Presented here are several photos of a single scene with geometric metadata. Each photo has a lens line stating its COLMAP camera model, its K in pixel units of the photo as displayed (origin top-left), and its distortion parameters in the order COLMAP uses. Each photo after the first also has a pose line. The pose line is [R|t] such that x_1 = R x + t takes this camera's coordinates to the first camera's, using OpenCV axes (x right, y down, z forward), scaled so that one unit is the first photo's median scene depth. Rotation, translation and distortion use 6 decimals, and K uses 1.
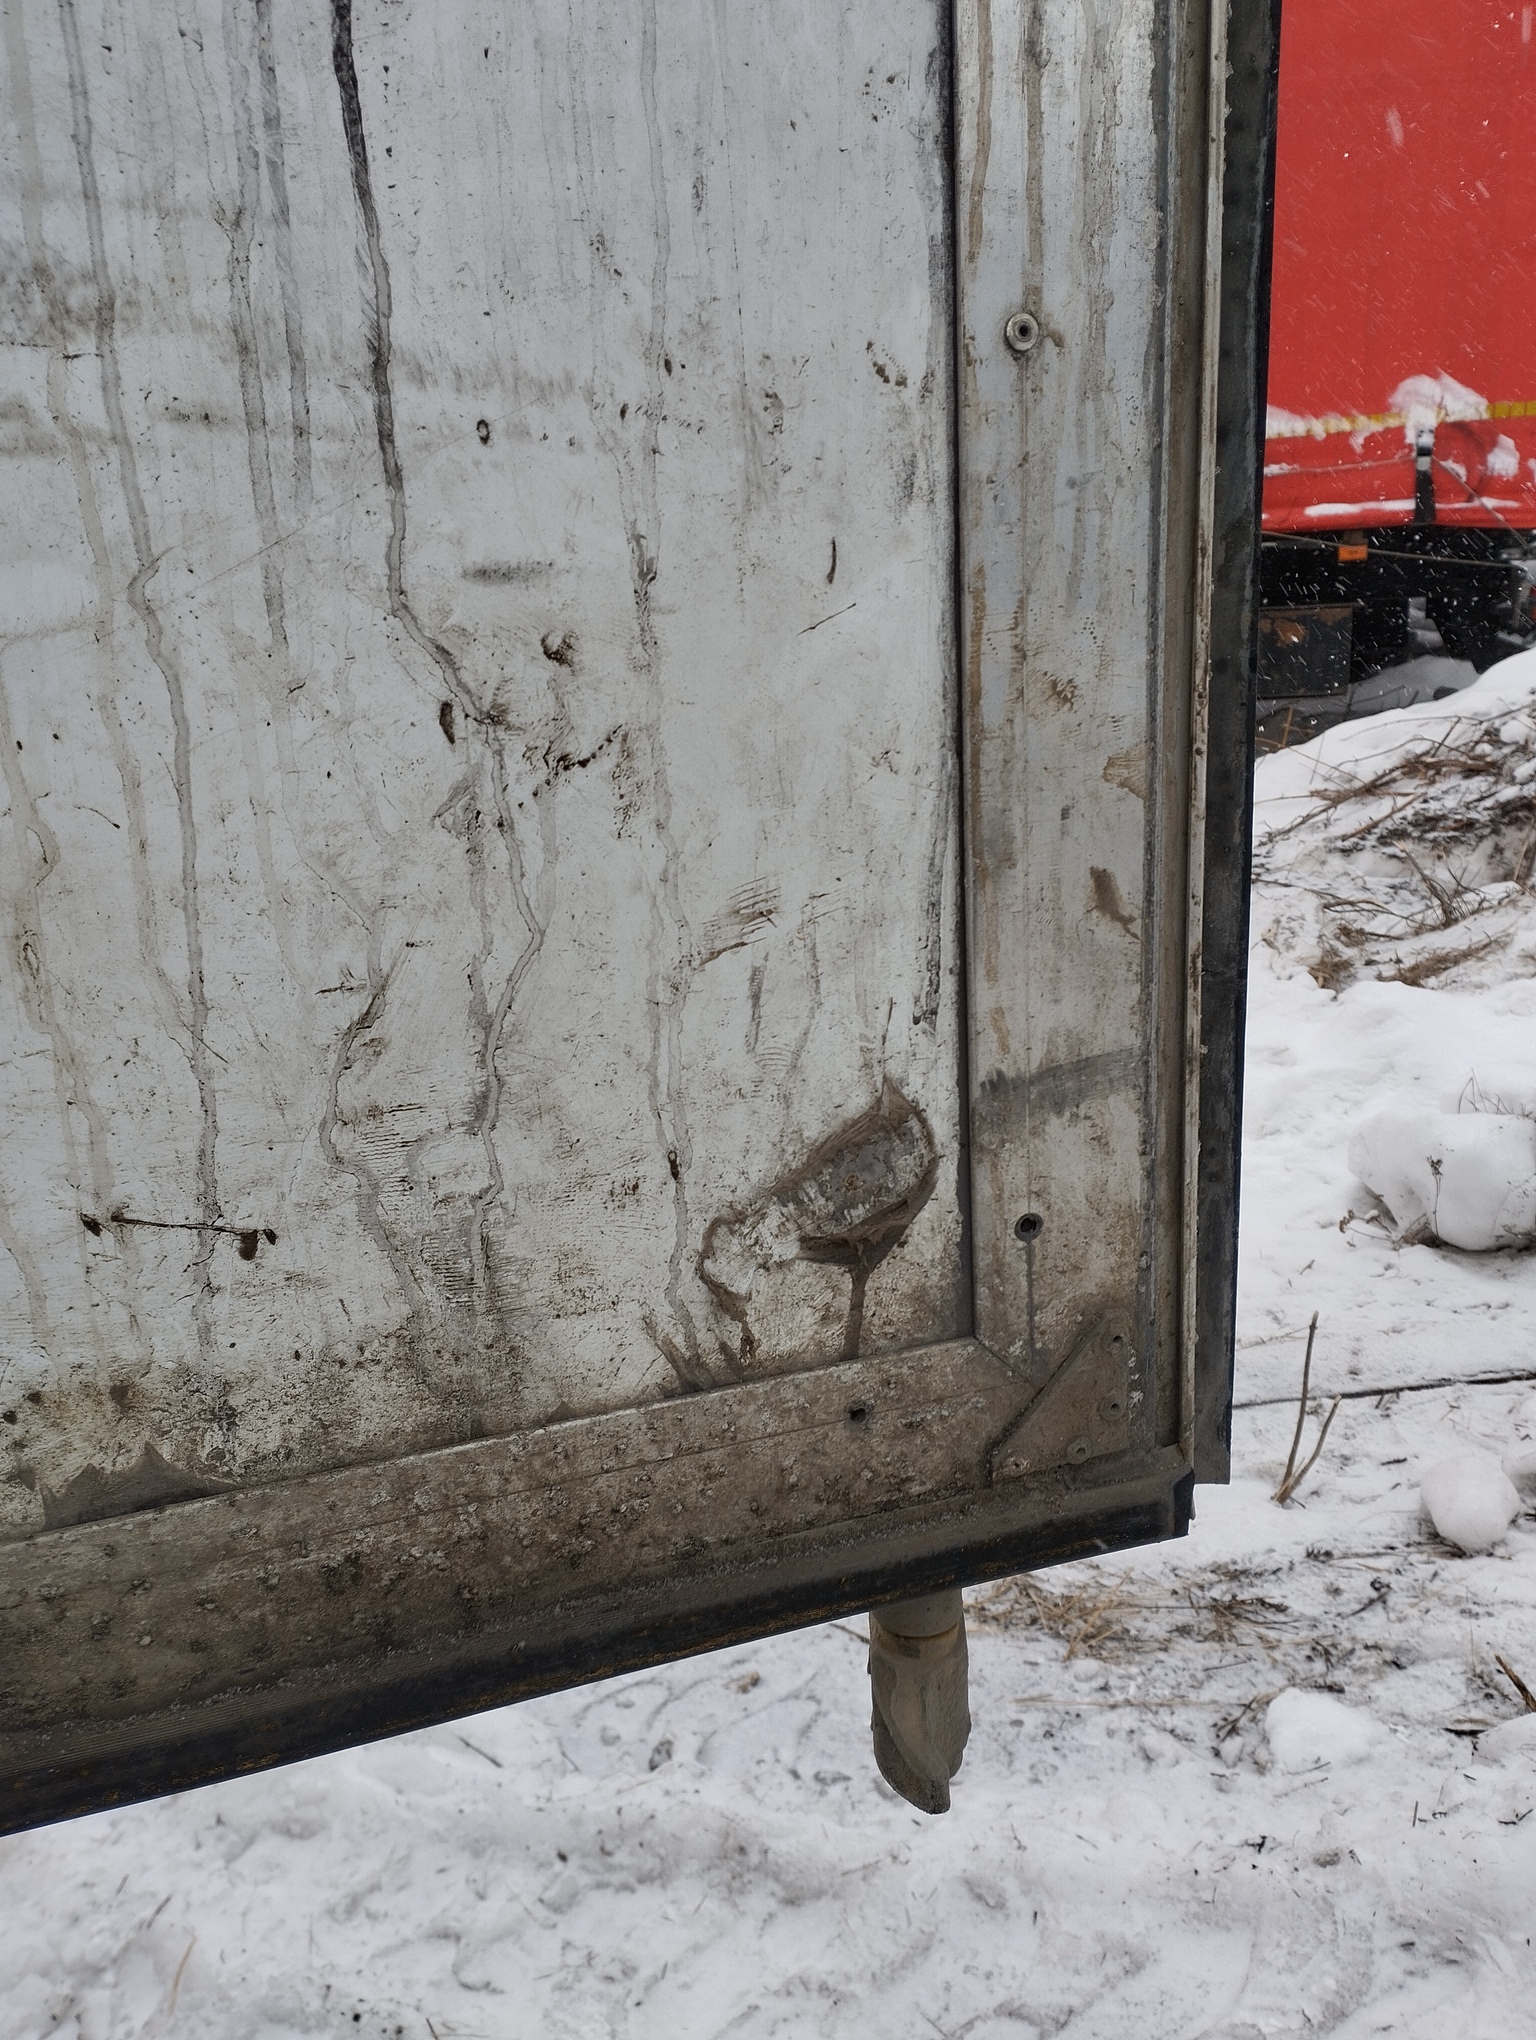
lens RADIAL K [[1660.0, 0, 768.0], [0, 1660.0, 1020.0], [0, 0, 1]] dist [0.024927, -0.004496]
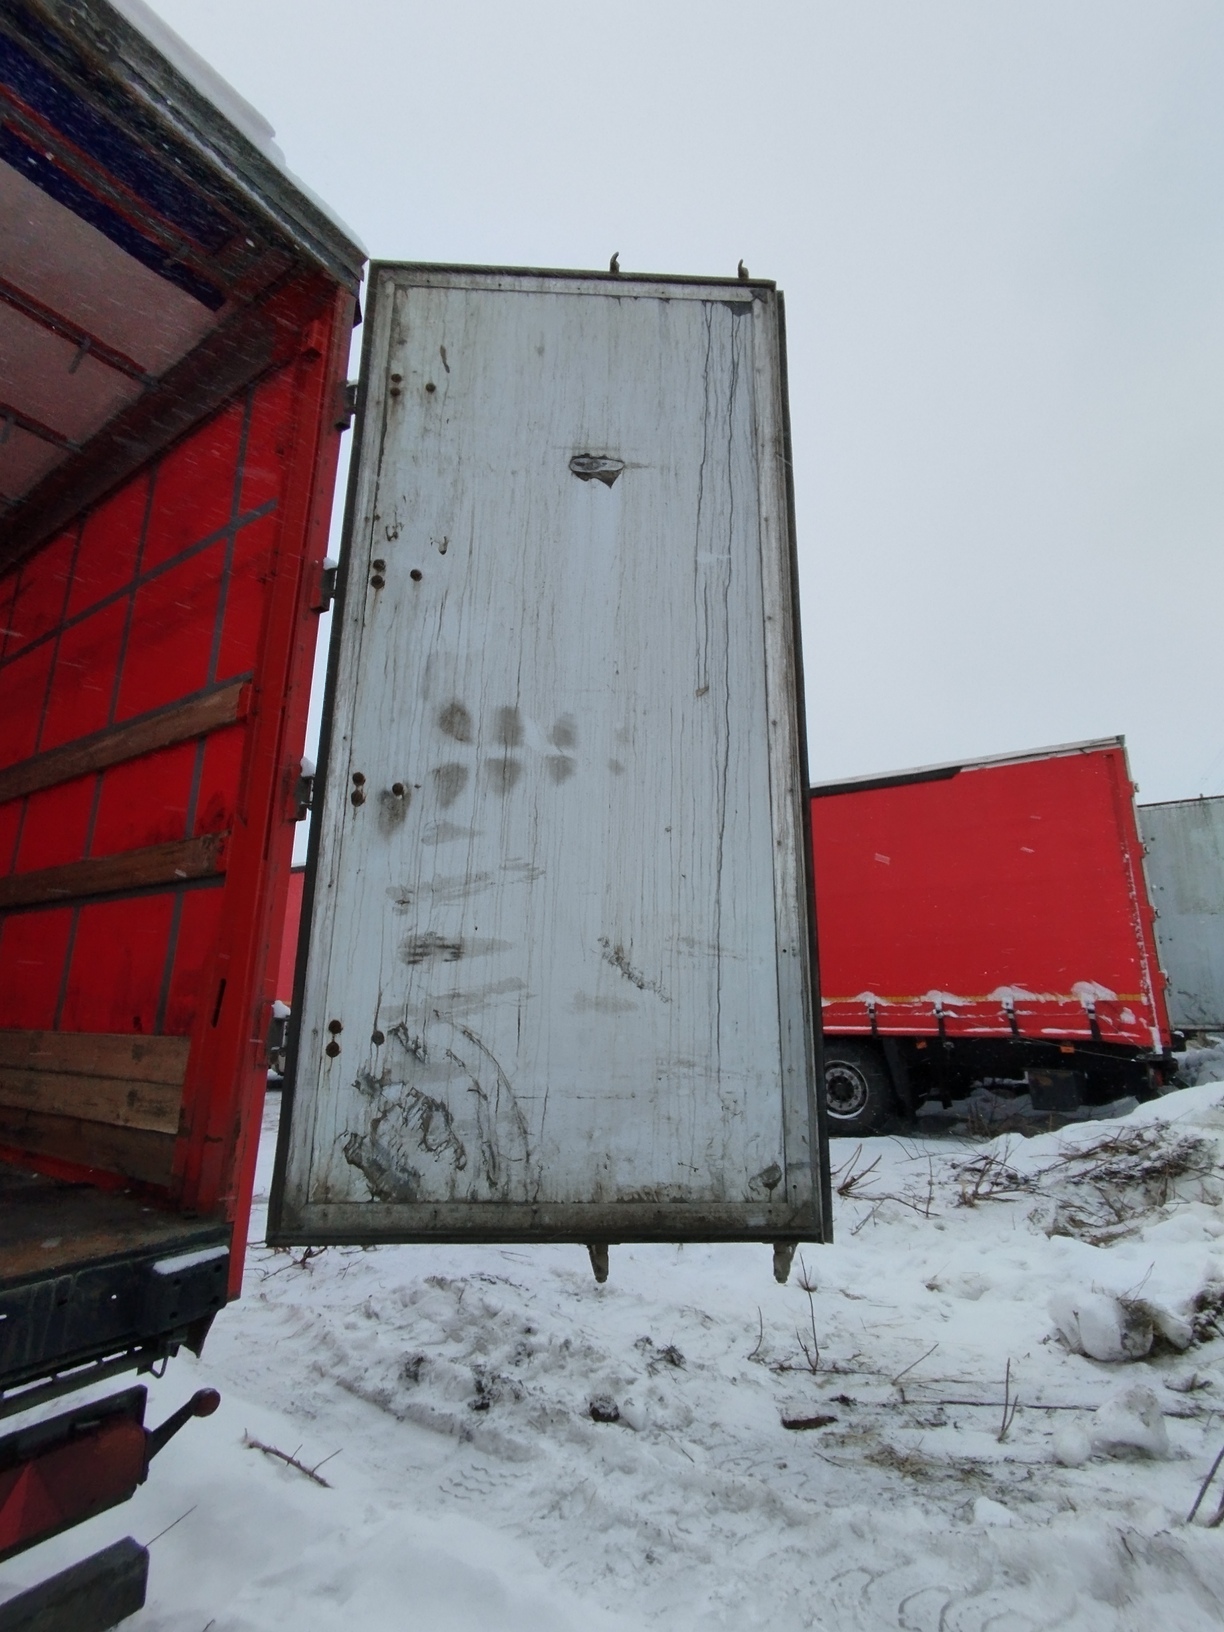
lens RADIAL K [[755.6, 0, 608.0], [0, 755.6, 826.3], [0, 0, 1]] dist [0.005872, -0.000862]
pose [[0.958339, -0.004682, -0.285594, 0.090324], [-0.133865, 0.875896, -0.463559, 0.107337], [0.252321, 0.482478, 0.838778, -0.770024]]
